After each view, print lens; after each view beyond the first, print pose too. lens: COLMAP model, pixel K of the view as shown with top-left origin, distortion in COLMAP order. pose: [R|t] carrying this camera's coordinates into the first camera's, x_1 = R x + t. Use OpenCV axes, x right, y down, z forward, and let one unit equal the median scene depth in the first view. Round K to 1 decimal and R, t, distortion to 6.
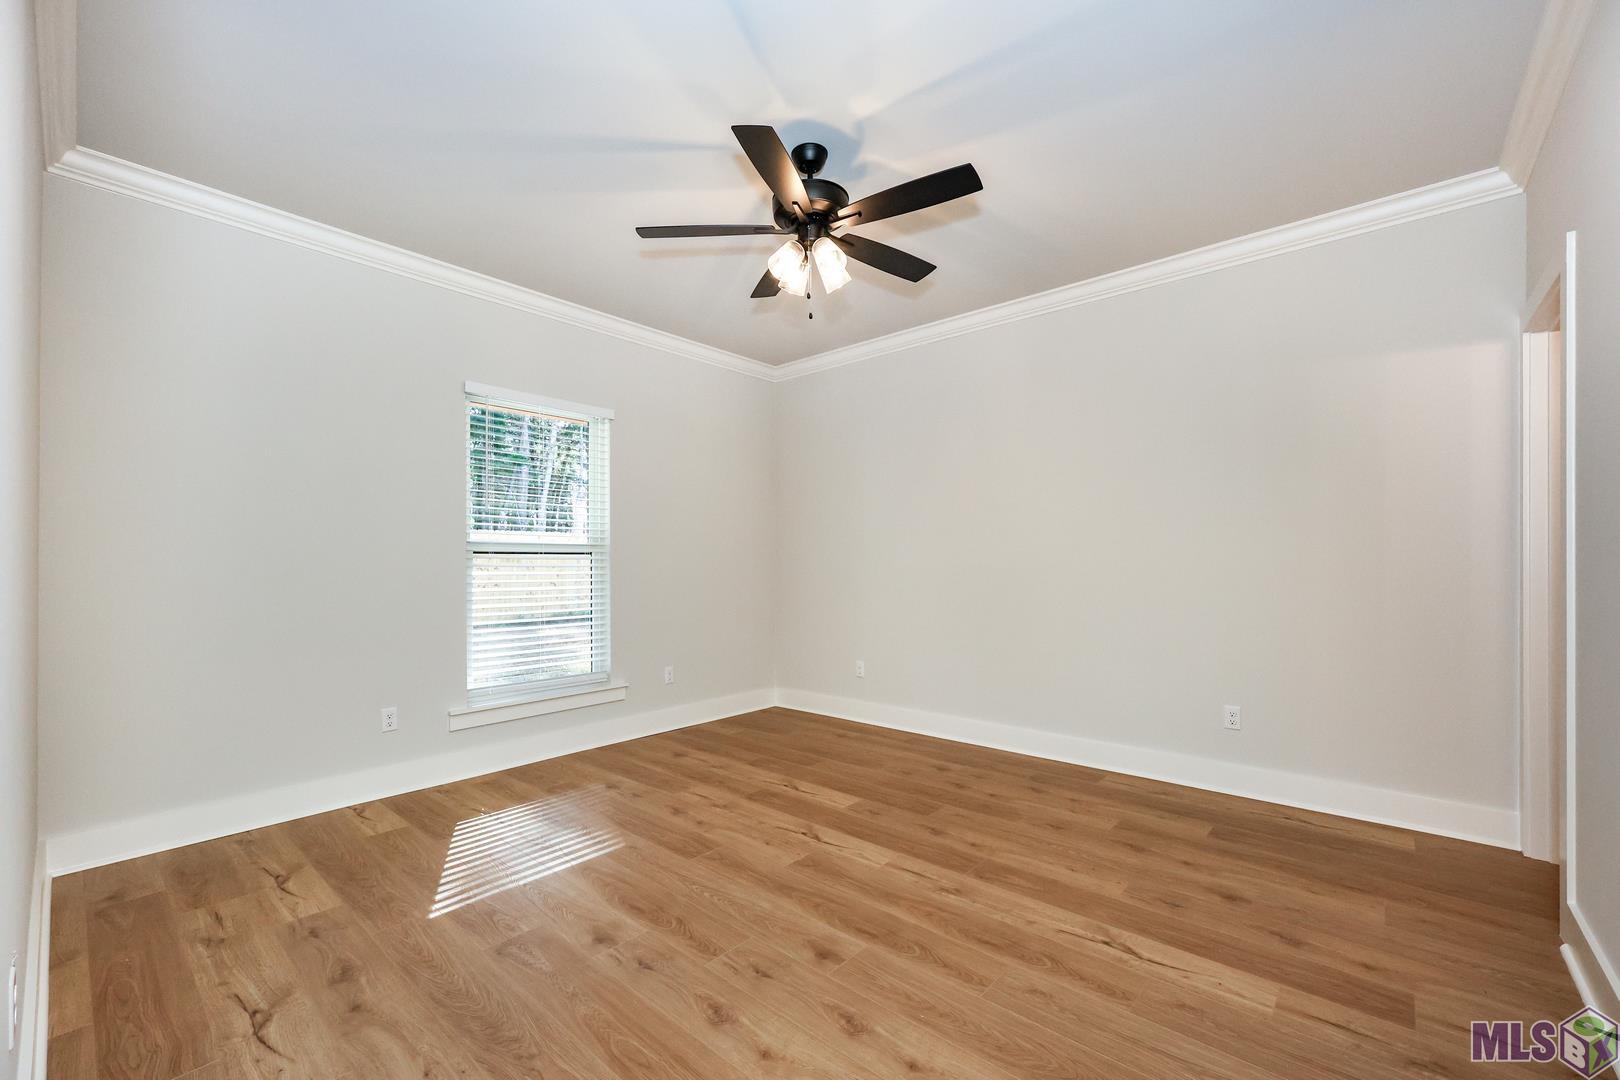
lens RADIAL K [[656.7, 0, 807.4], [0, 656.7, 561.6], [0, 0, 1]] dist [0.007259, 0.000037]
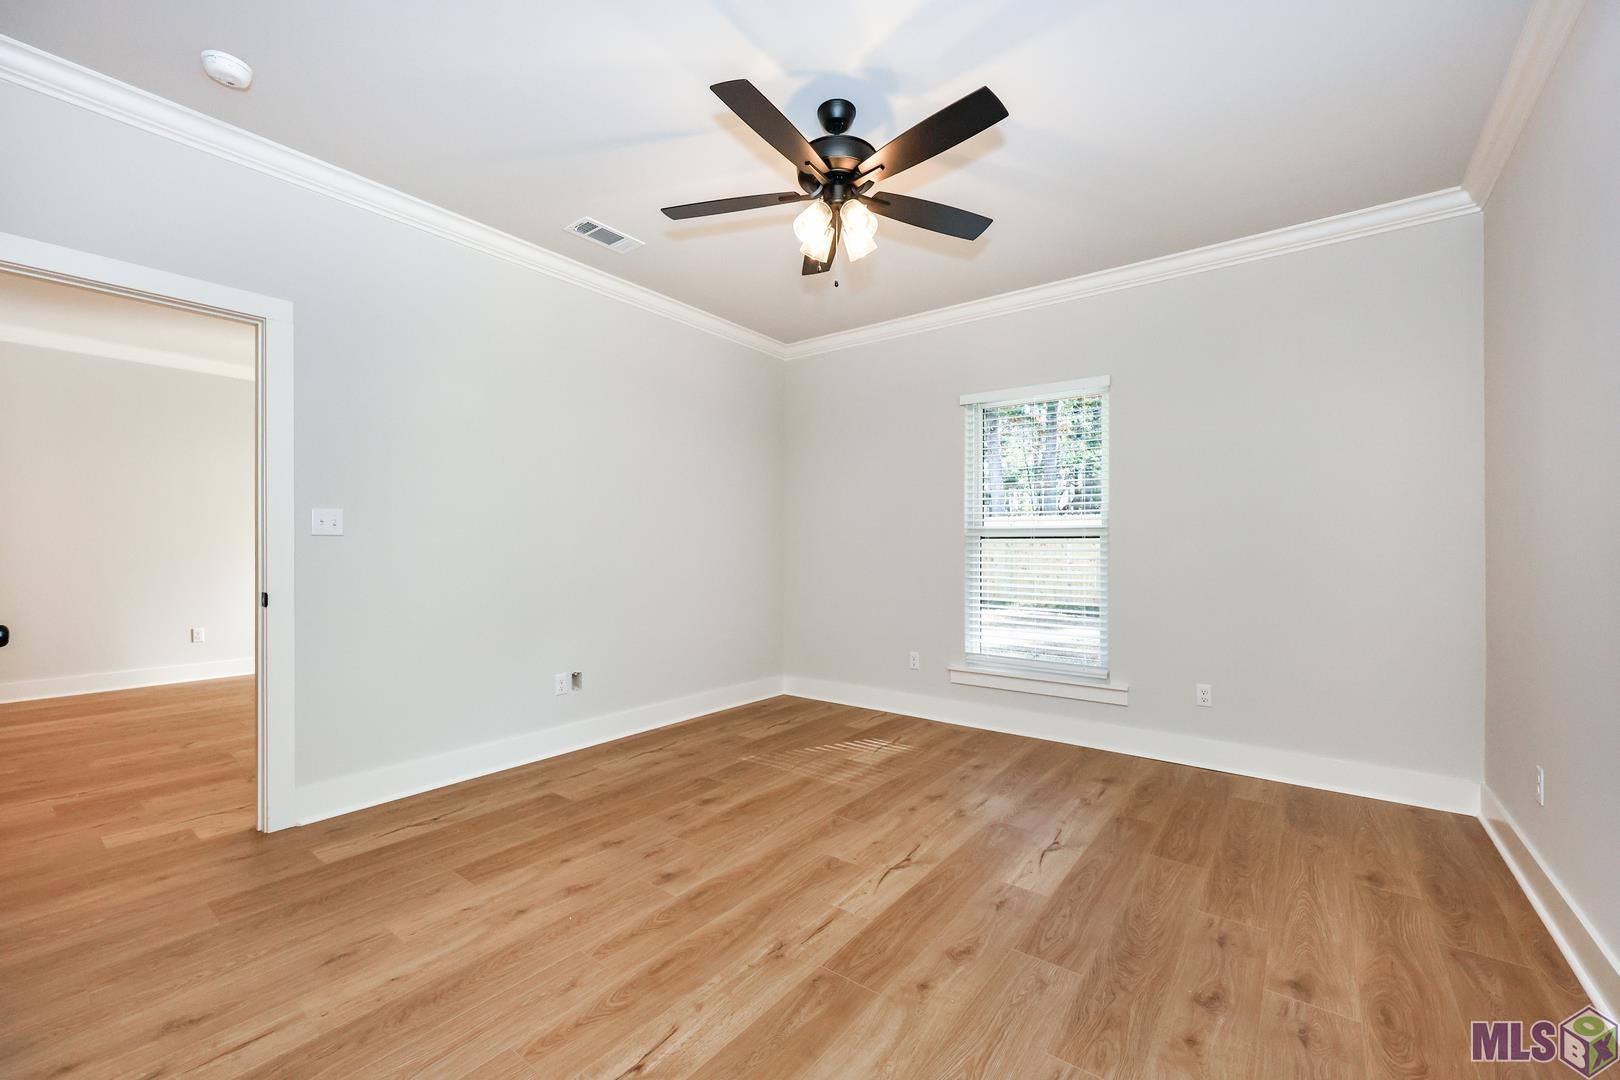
lens RADIAL K [[661.1, 0, 814.1], [0, 661.1, 544.8], [0, 0, 1]] dist [-0.001882, -0.000048]
pose [[0.075657, -0.001994, -0.997132, 0.835648], [-0.001040, 0.999997, -0.002078, 0.001413], [0.997133, 0.001194, 0.075655, 0.794727]]
